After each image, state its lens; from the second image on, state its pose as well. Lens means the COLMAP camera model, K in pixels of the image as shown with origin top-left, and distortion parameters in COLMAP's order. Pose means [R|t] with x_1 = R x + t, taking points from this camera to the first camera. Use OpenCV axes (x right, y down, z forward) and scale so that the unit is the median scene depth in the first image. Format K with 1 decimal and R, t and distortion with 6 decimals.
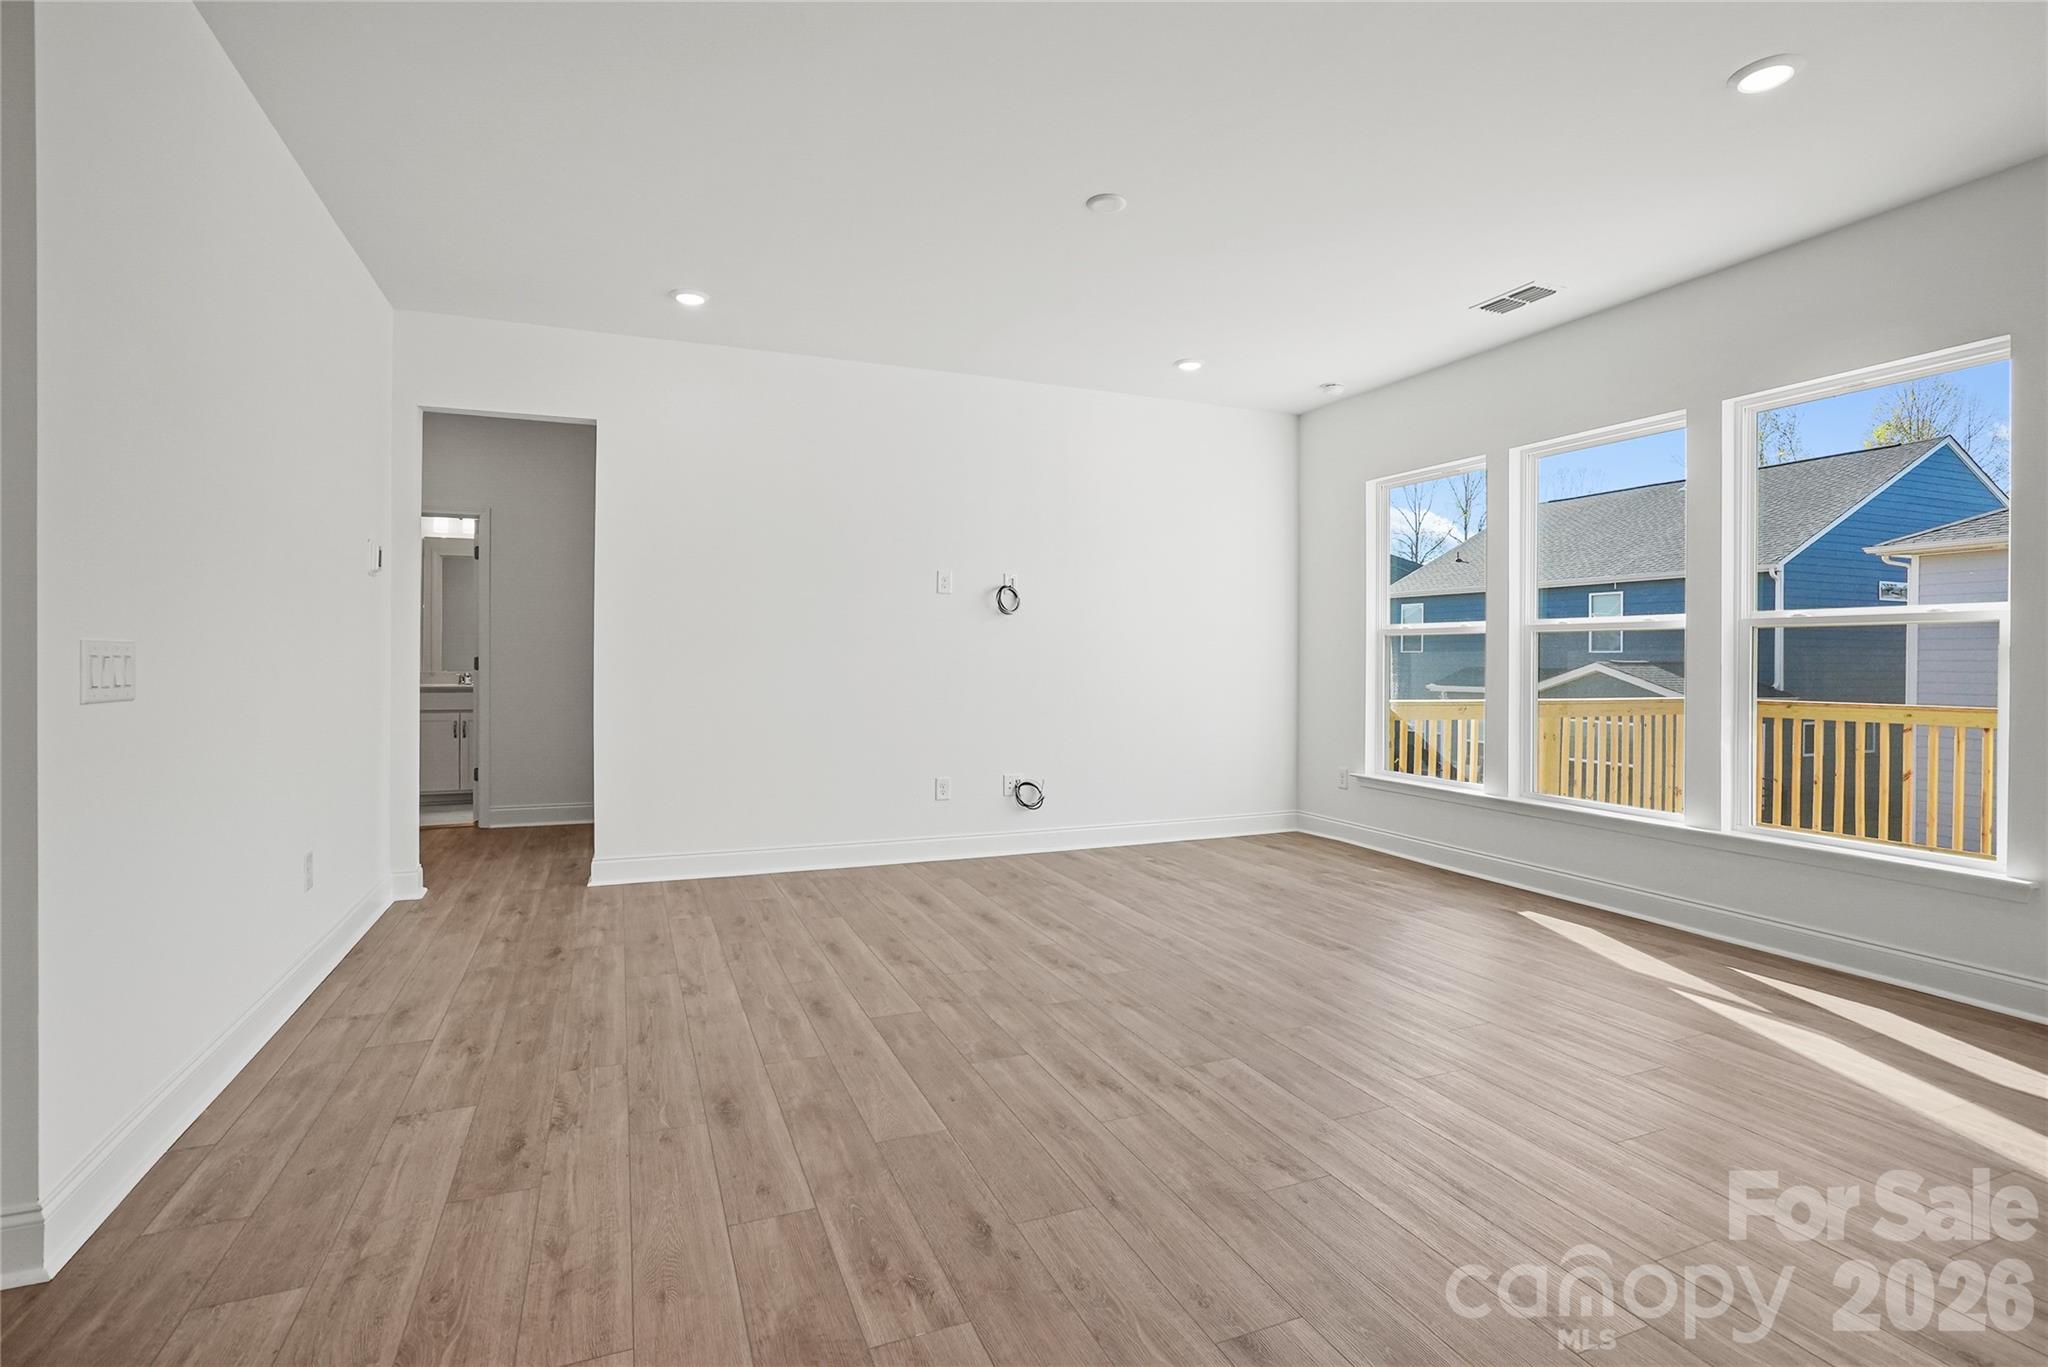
lens RADIAL K [[972.0, 0, 1037.0], [0, 972.0, 662.1], [0, 0, 1]] dist [-0.040937, 0.016153]
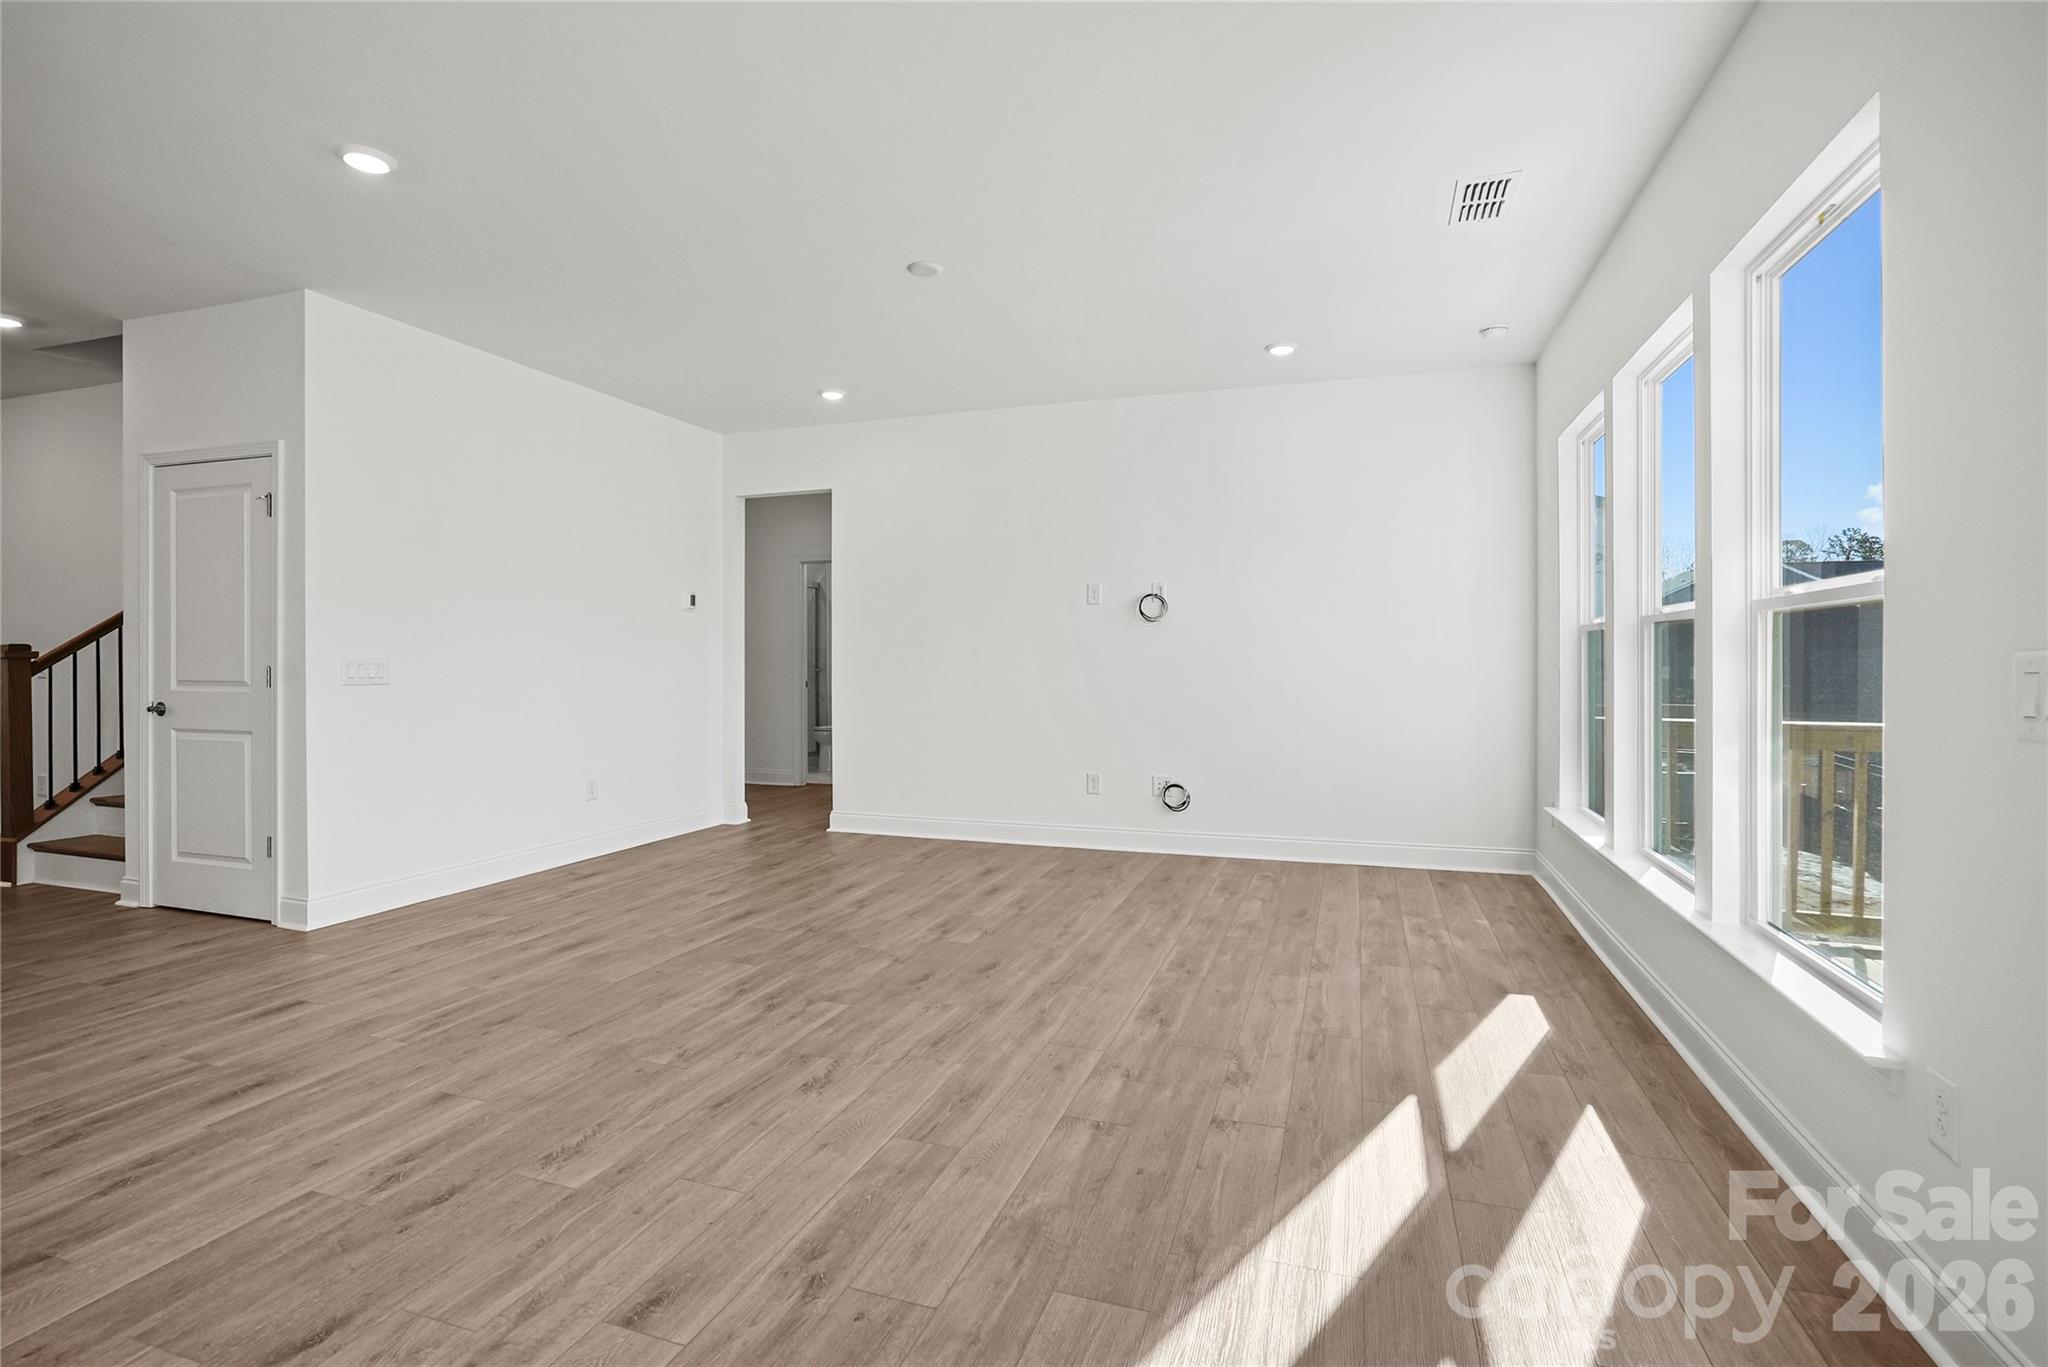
lens RADIAL K [[972.0, 0, 1016.6], [0, 972.0, 678.8], [0, 0, 1]] dist [-0.040937, 0.016153]
pose [[0.745093, 0.007773, -0.666915, 0.588820], [-0.002252, 0.999956, 0.009138, 0.003096], [0.666956, -0.005307, 0.745078, 0.139336]]
